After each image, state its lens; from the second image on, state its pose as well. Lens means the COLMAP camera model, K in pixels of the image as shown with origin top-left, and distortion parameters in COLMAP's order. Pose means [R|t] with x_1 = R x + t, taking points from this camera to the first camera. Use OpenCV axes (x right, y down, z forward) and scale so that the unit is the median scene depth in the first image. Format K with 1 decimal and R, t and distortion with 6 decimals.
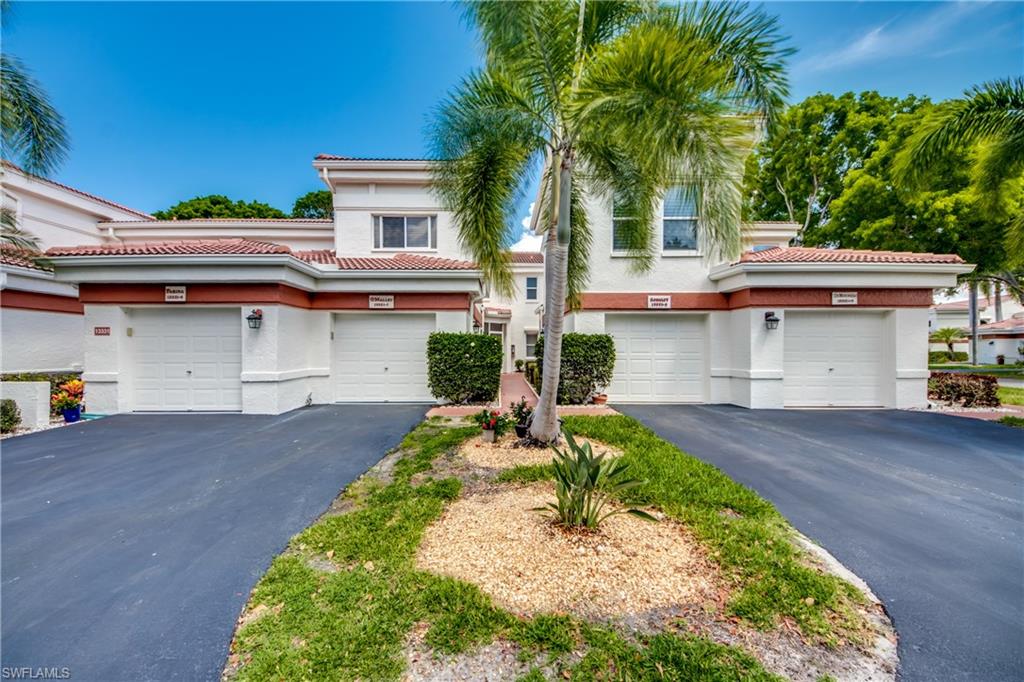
lens RADIAL K [[375.8, 0, 512.0], [0, 375.8, 341.0], [0, 0, 1]] dist [0.014000, -0.011874]
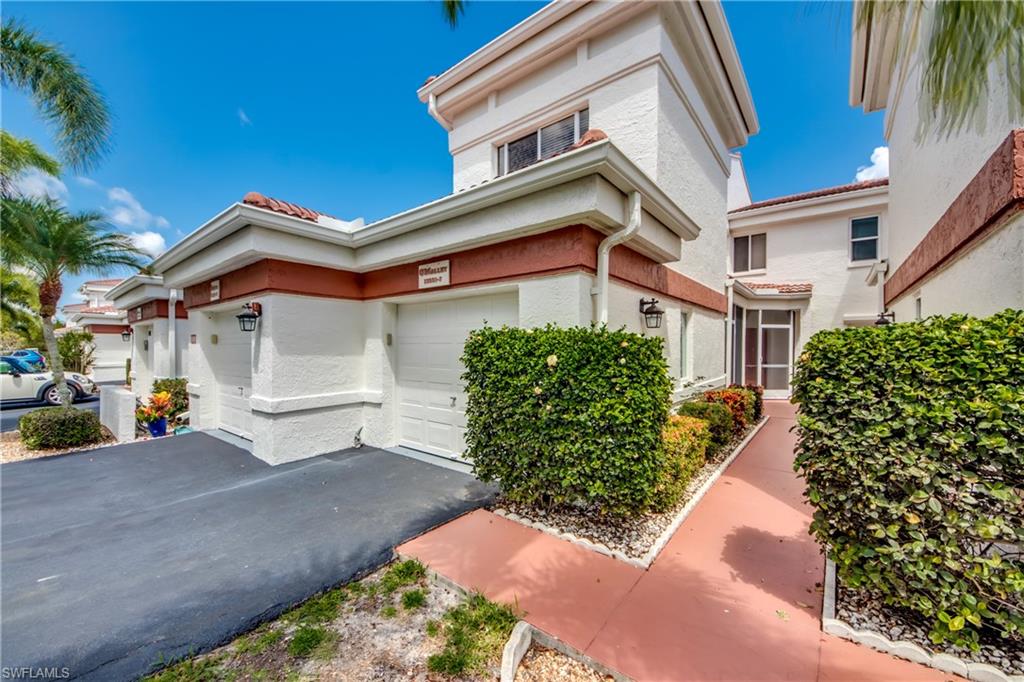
lens RADIAL K [[393.4, 0, 510.6], [0, 393.4, 342.8], [0, 0, 1]] dist [0.014654, -0.011289]
pose [[0.752520, -0.006553, -0.658537, 0.100873], [0.010031, 0.999949, 0.001512, -0.008097], [0.658494, -0.007744, 0.752547, 0.653086]]
